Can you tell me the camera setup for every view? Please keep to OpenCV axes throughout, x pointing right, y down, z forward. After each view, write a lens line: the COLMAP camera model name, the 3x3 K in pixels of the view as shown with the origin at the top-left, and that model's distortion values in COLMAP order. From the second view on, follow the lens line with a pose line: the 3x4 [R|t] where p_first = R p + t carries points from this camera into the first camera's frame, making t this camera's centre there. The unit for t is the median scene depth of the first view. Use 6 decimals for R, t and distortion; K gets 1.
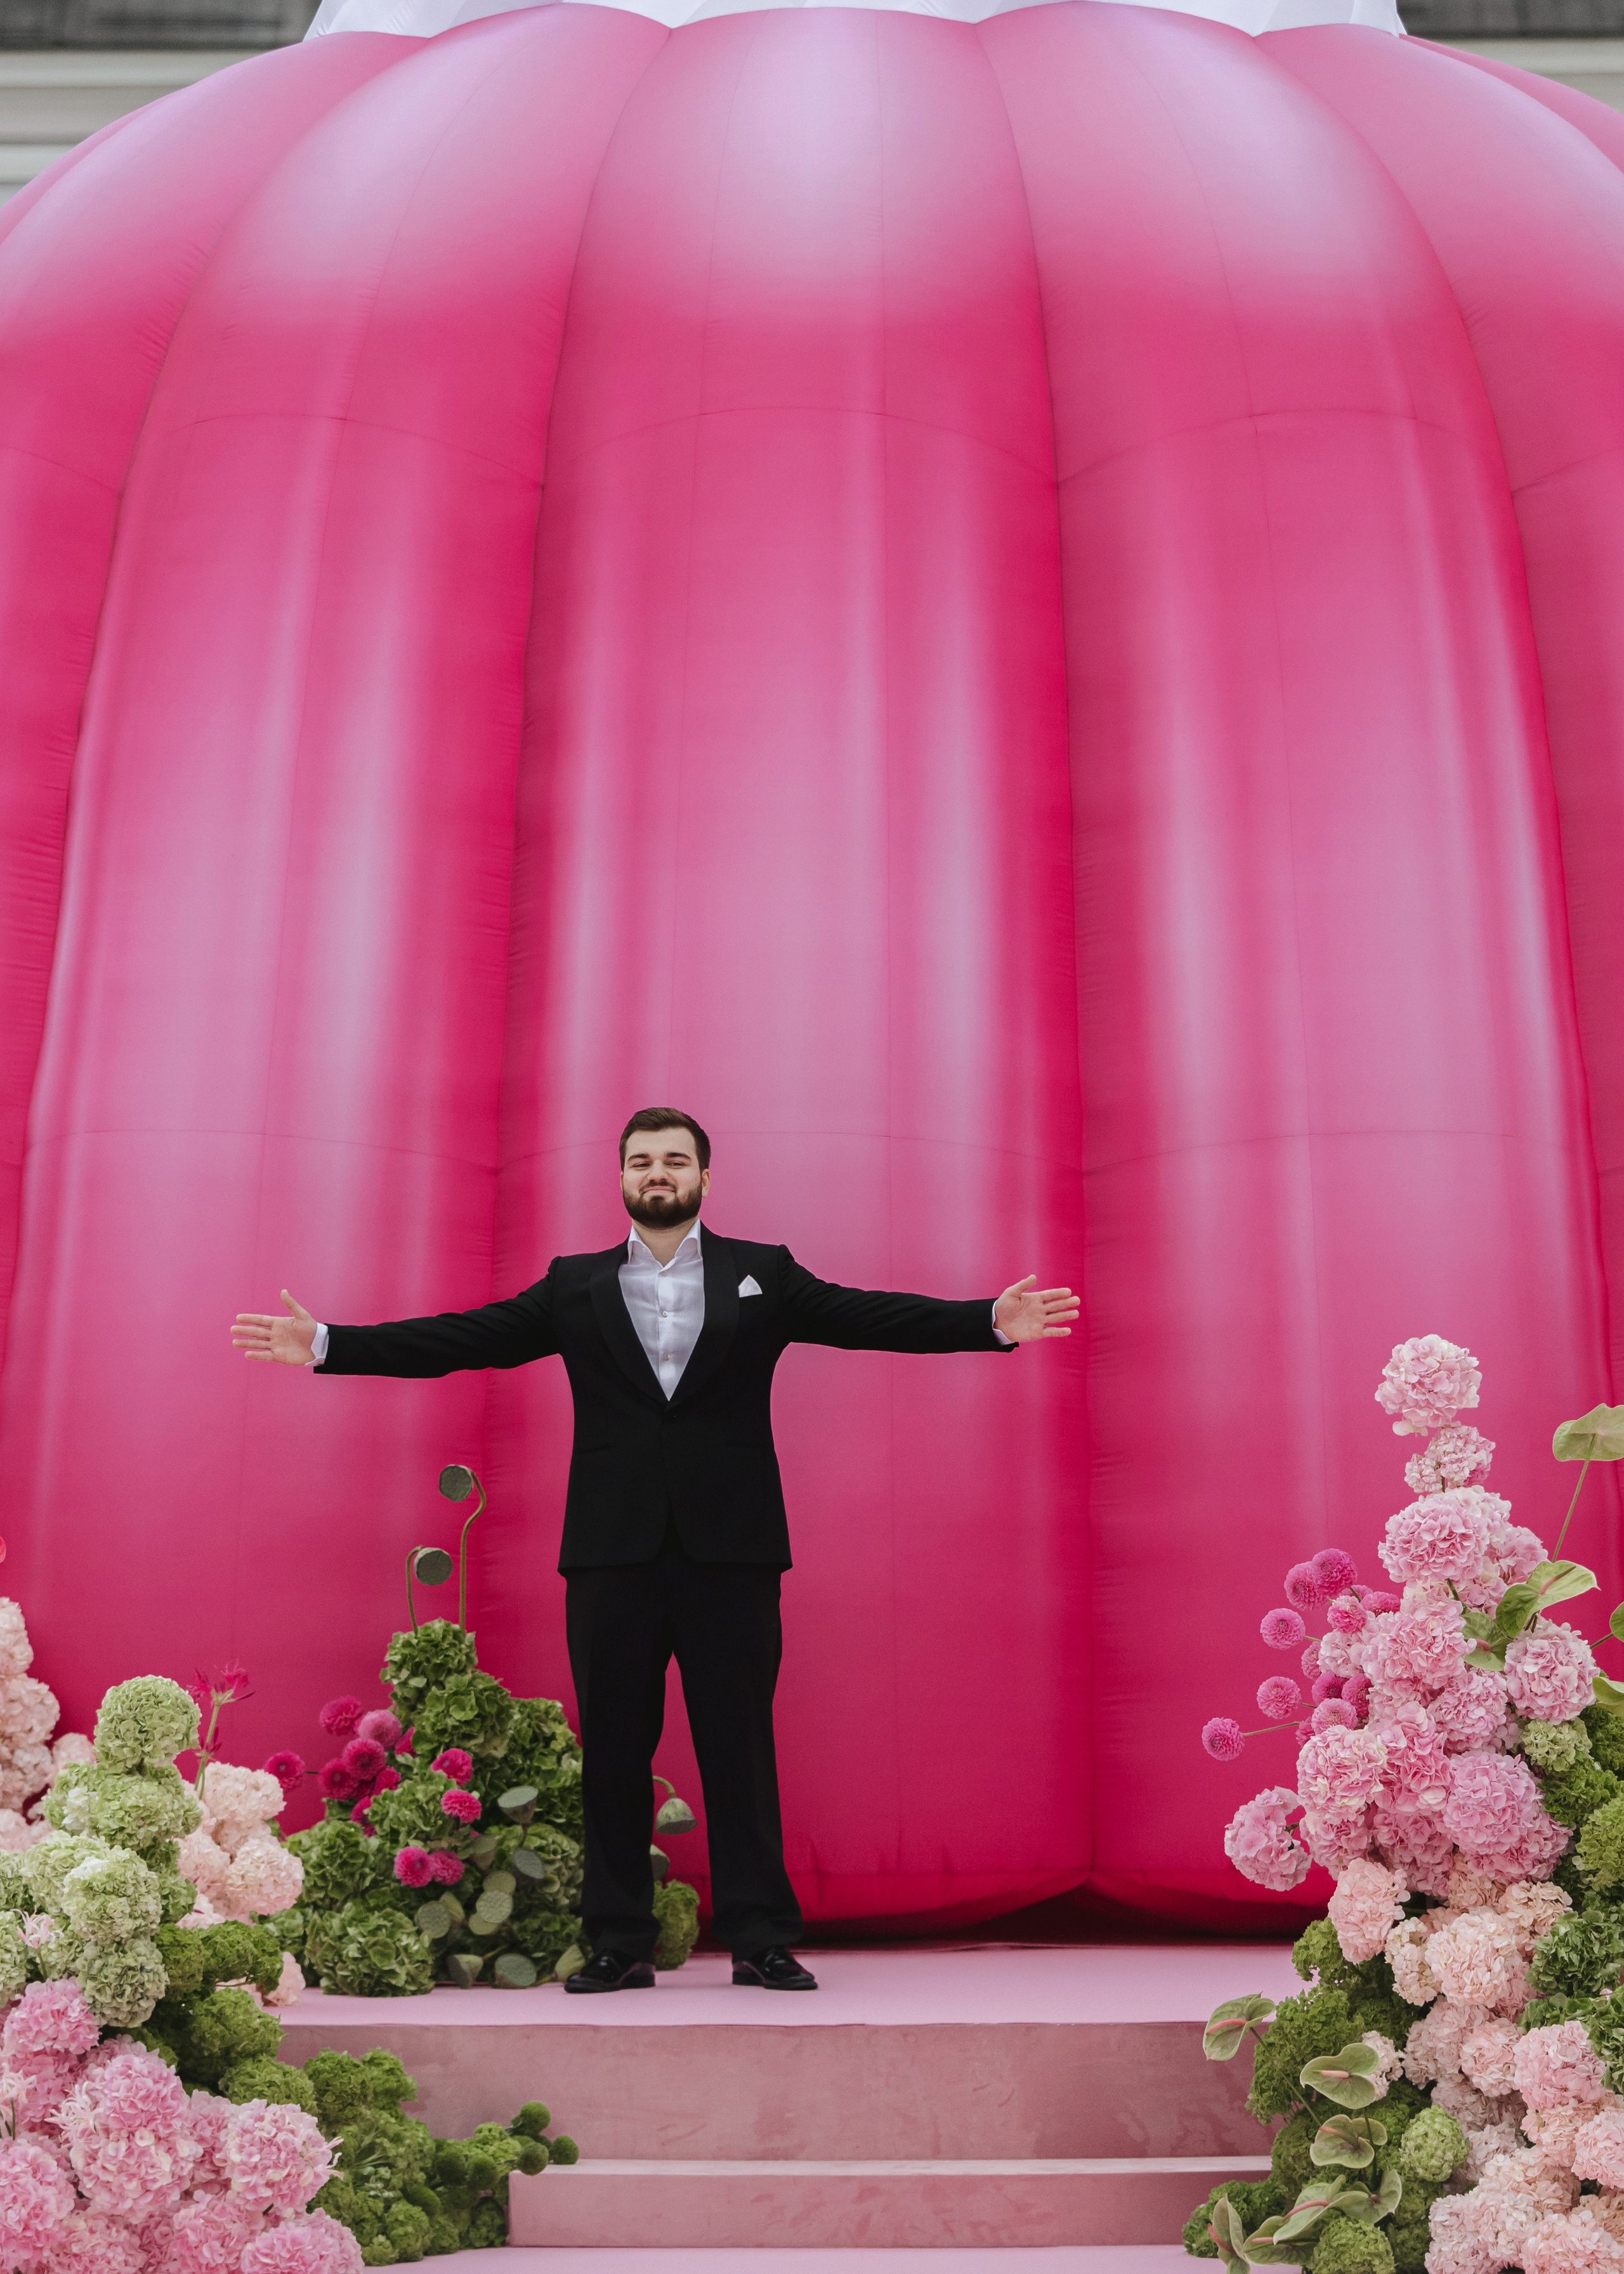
lens RADIAL K [[15698.1, 0, 812.0], [0, 15698.1, 1137.0], [0, 0, 1]] dist [0.303294, -32.517505]
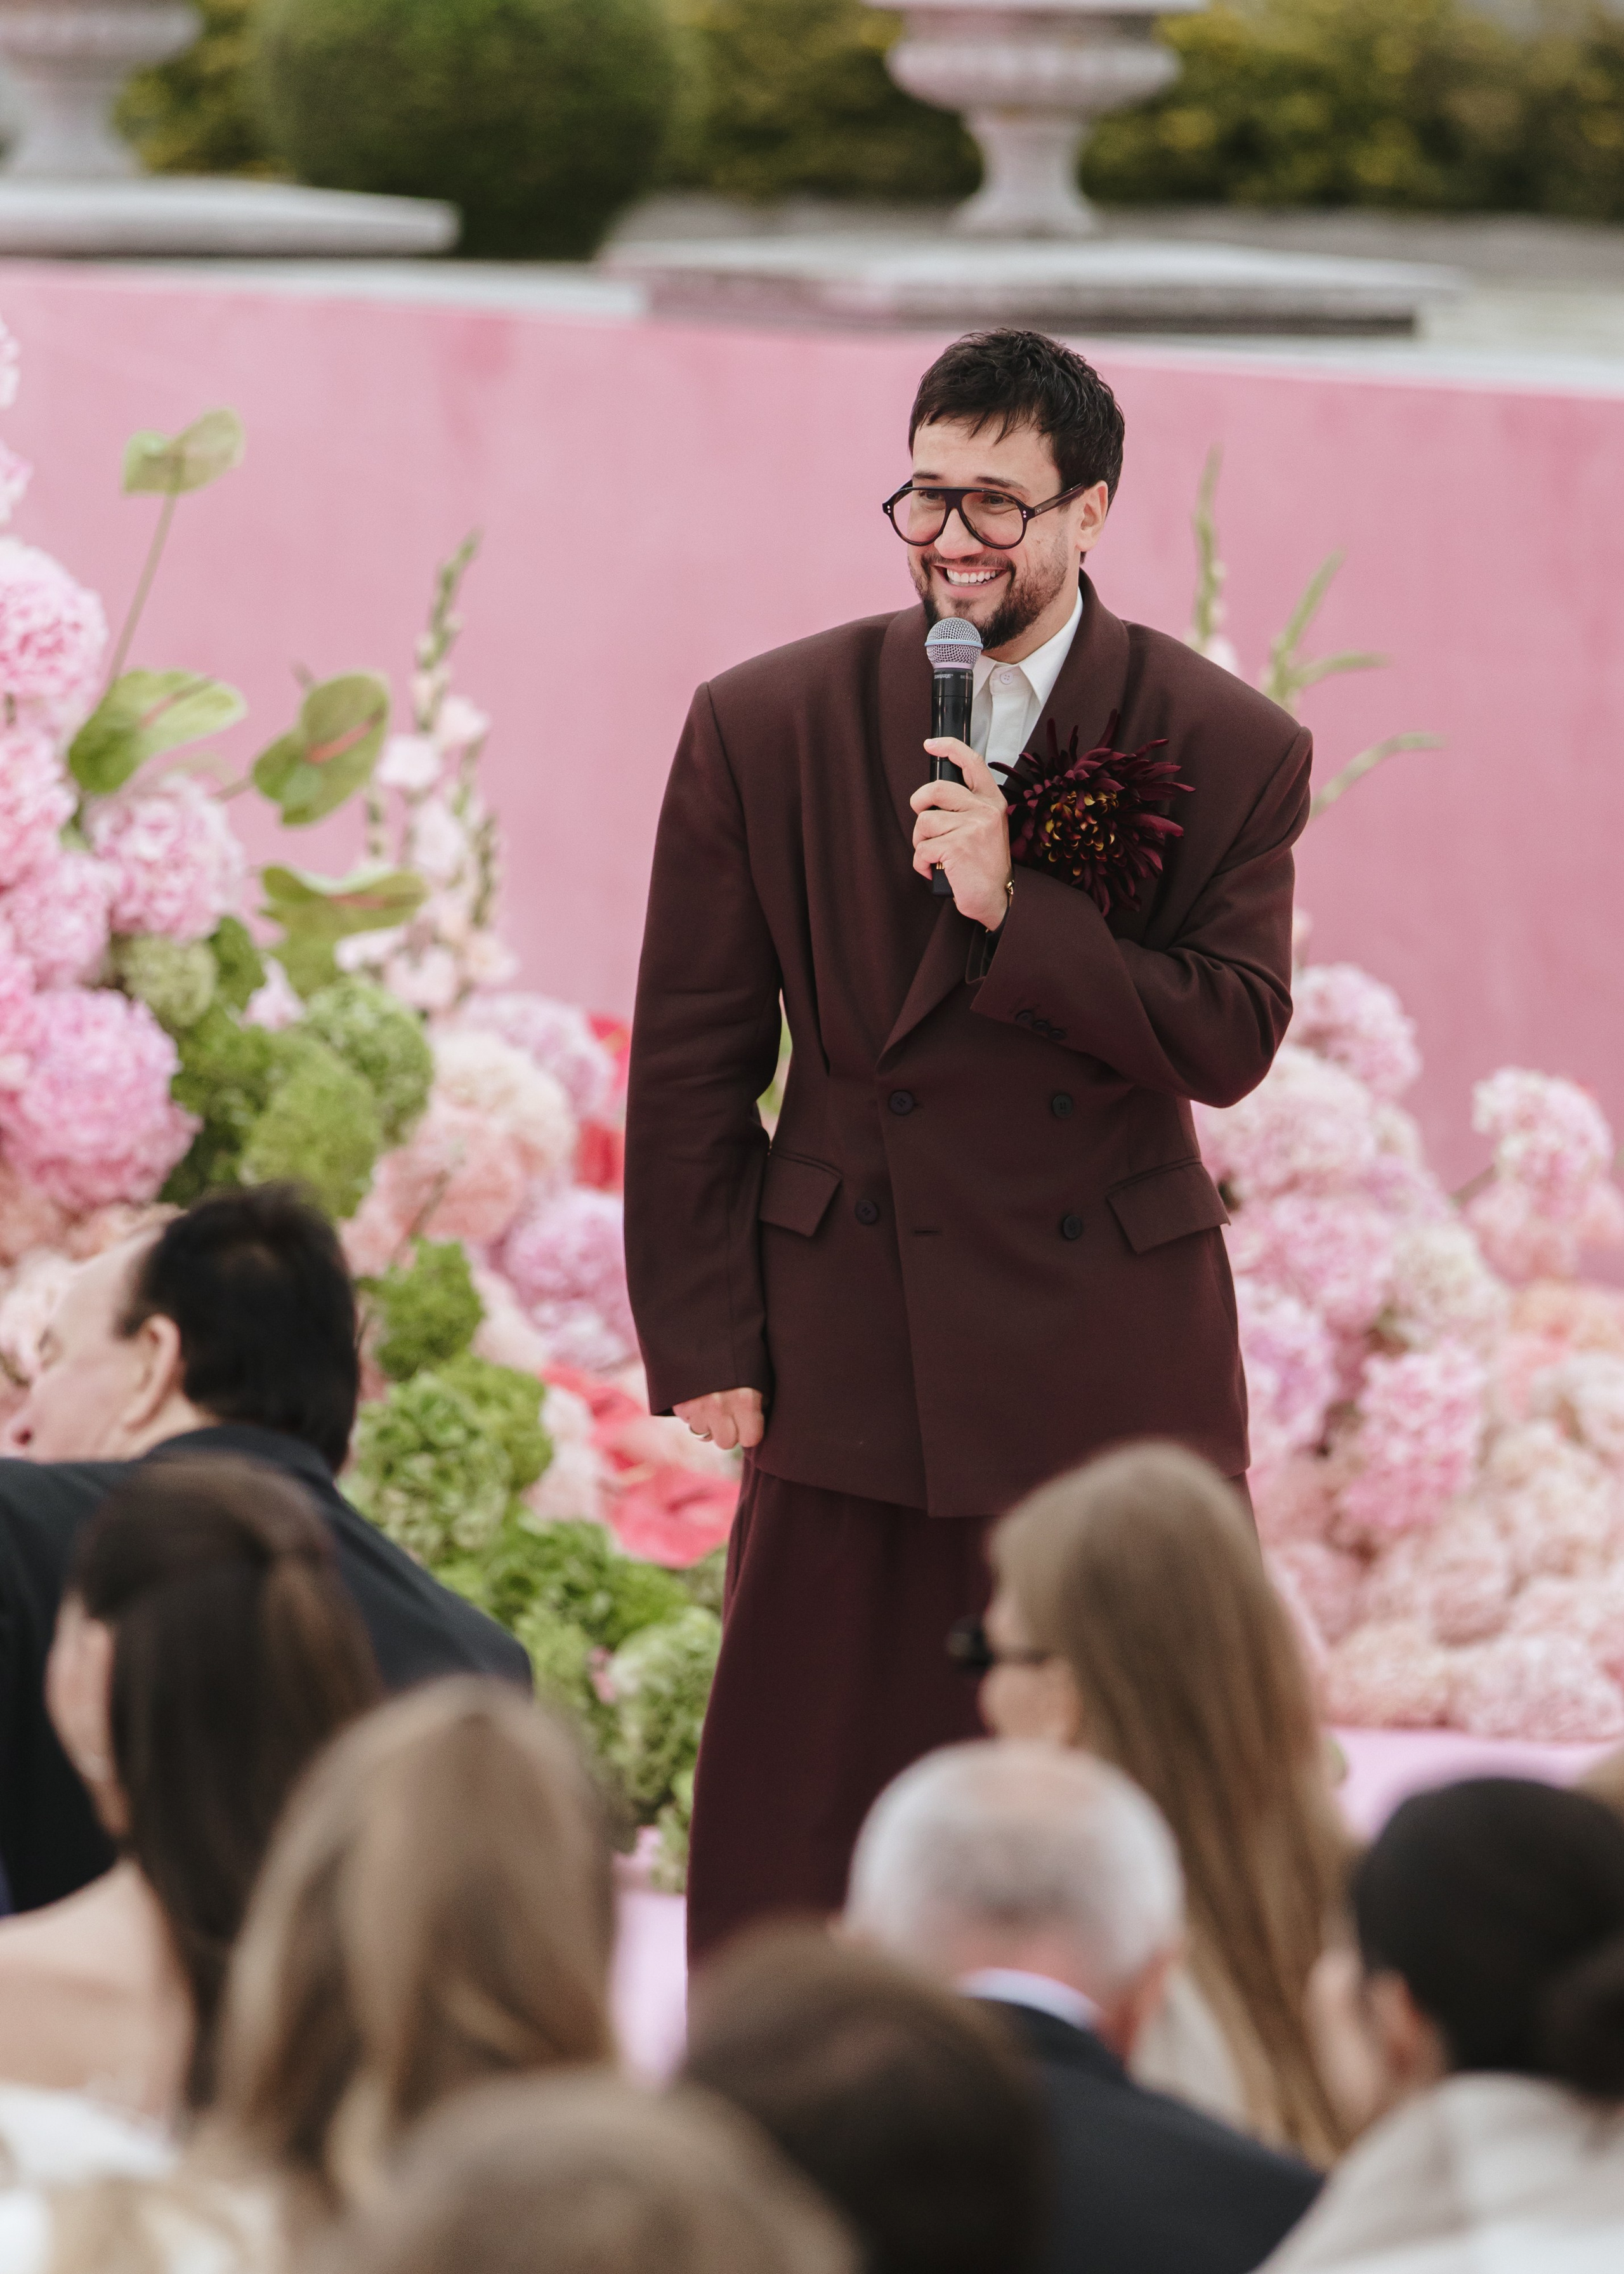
lens RADIAL K [[14373.0, 0, 709.4], [0, 14373.0, 1135.9], [0, 0, 1]] dist [0.656687, -53.937705]
pose [[0.922503, 0.008941, 0.385885, -0.143051], [-0.025402, 0.998971, 0.037582, 0.023408], [-0.385152, -0.044472, 0.921781, 0.484167]]
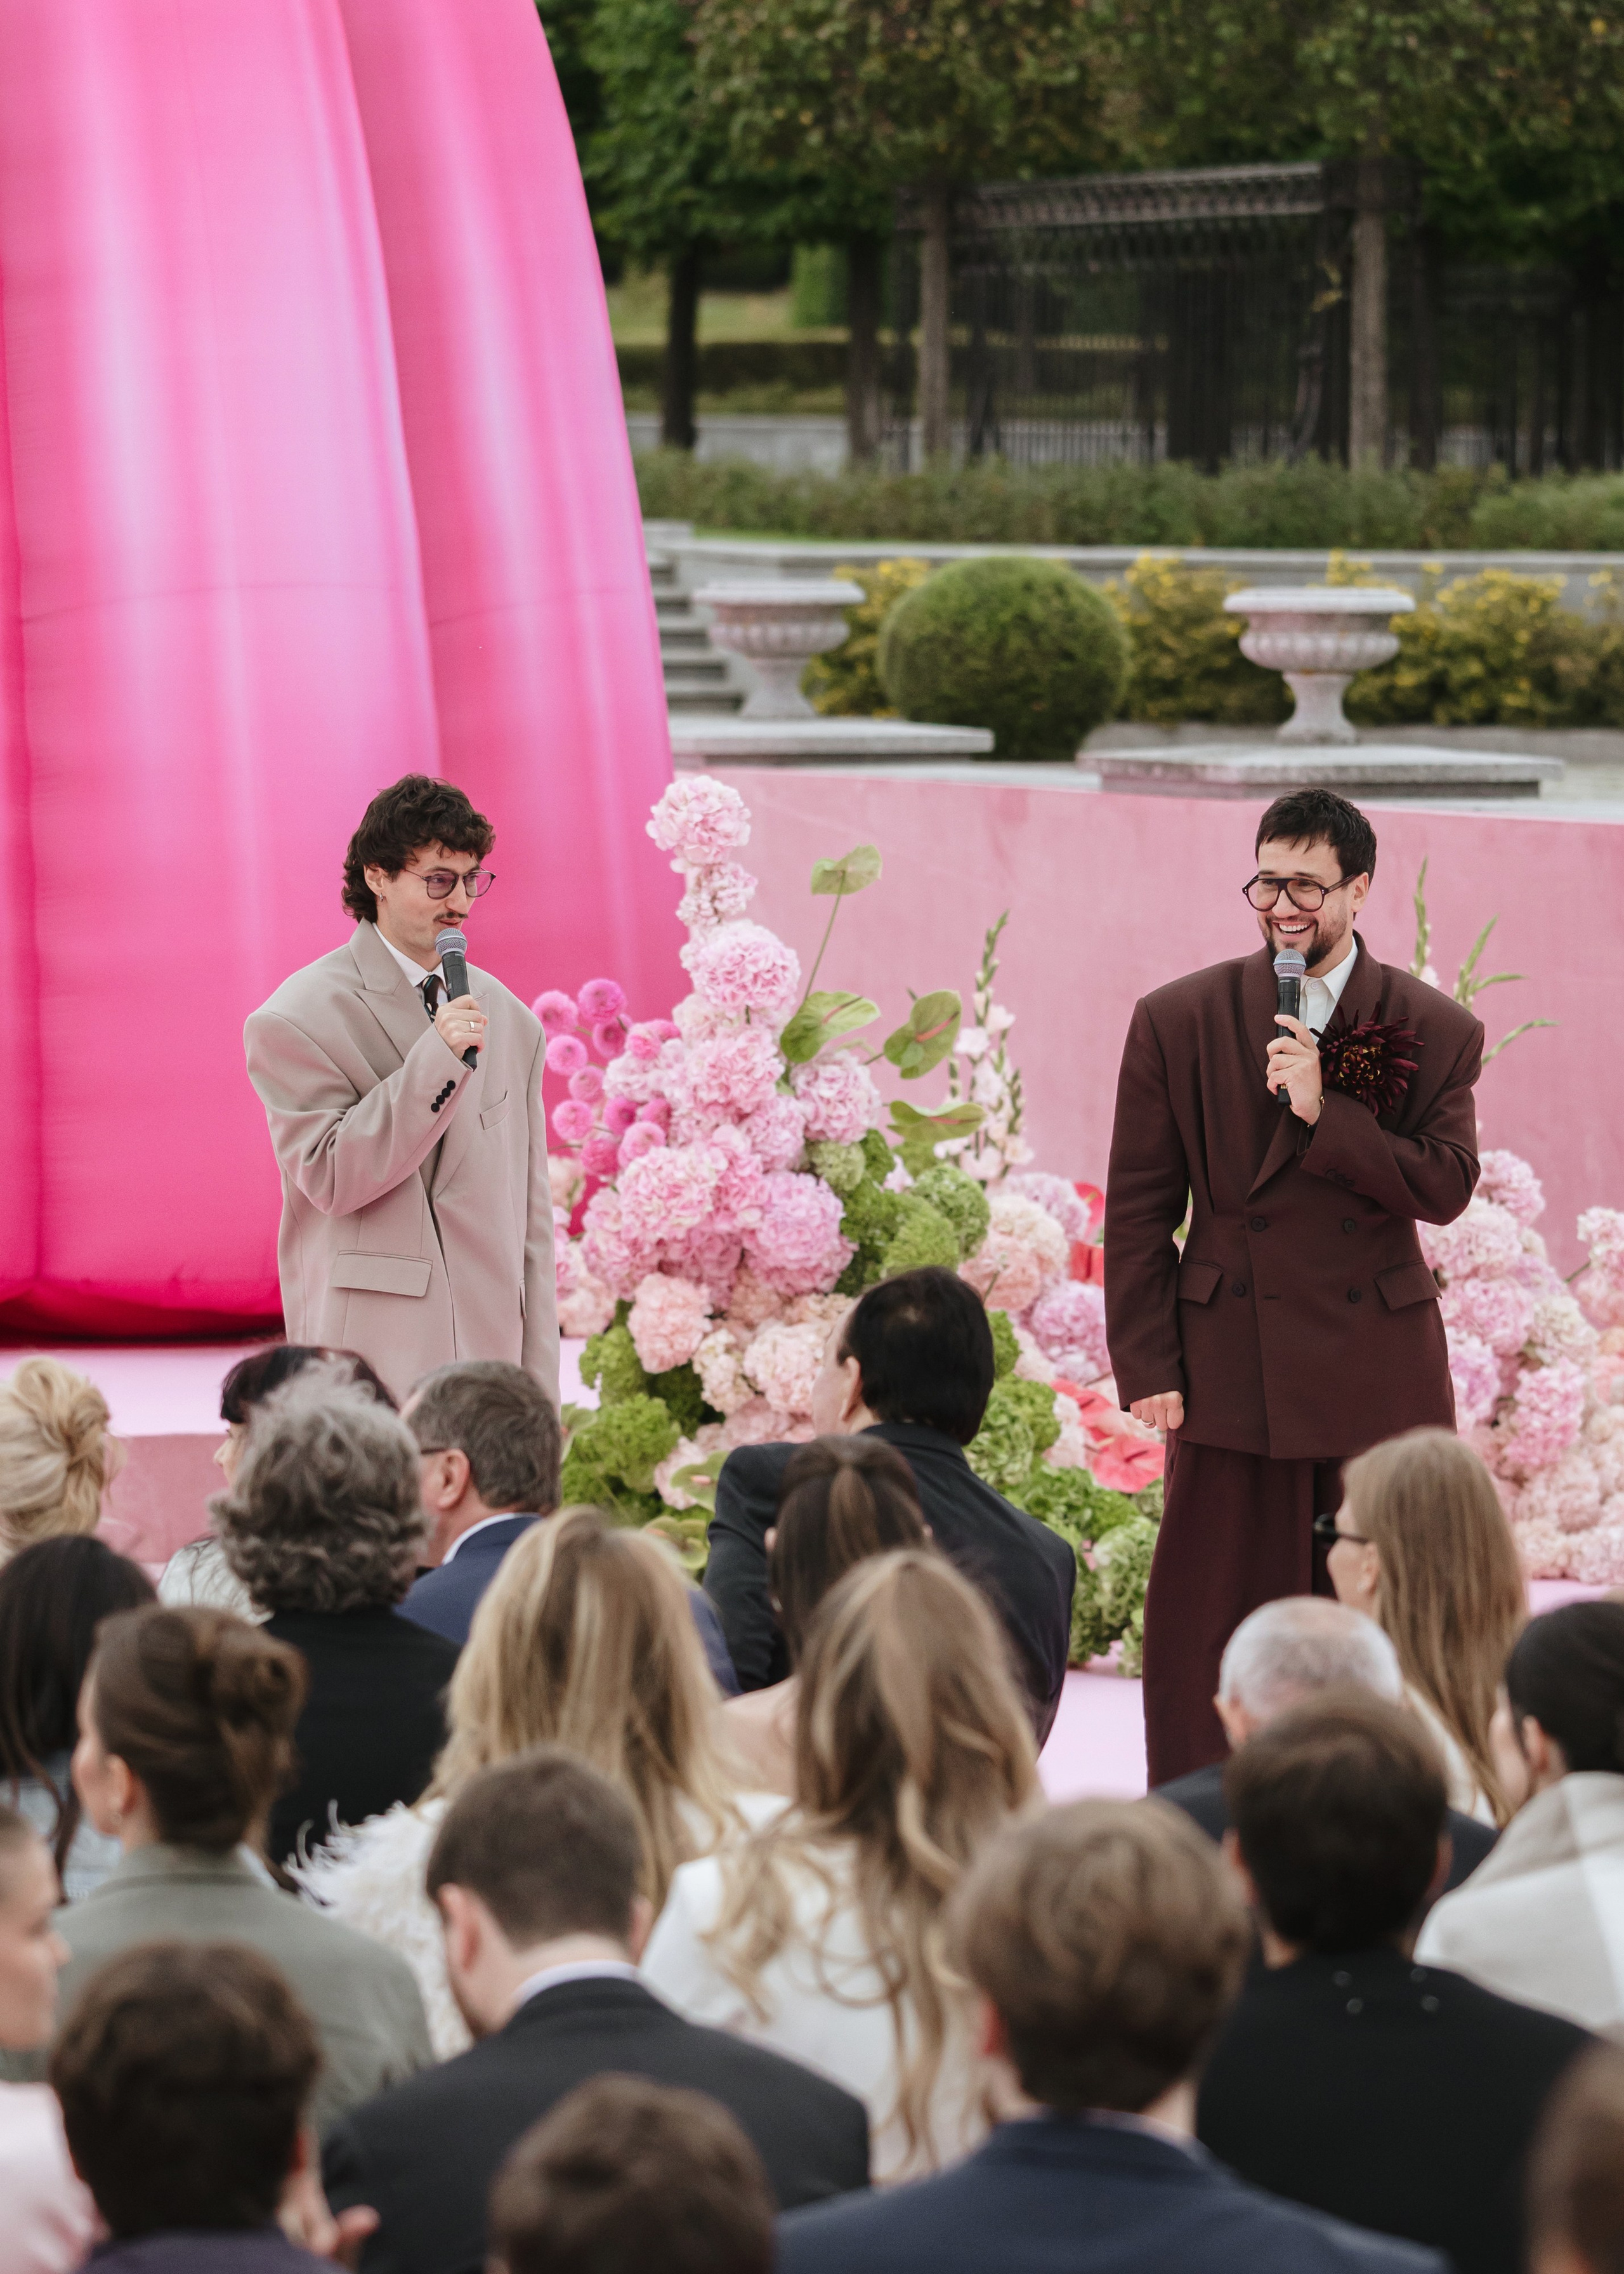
lens RADIAL K [[12112.3, 0, 812.0], [0, 12112.3, 1137.0], [0, 0, 1]] dist [-0.122317, 3.171985]
pose [[0.939093, -0.004290, 0.343637, -0.232287], [-0.010222, 0.999131, 0.040407, 0.003885], [-0.343512, -0.041459, 0.938233, 0.234030]]
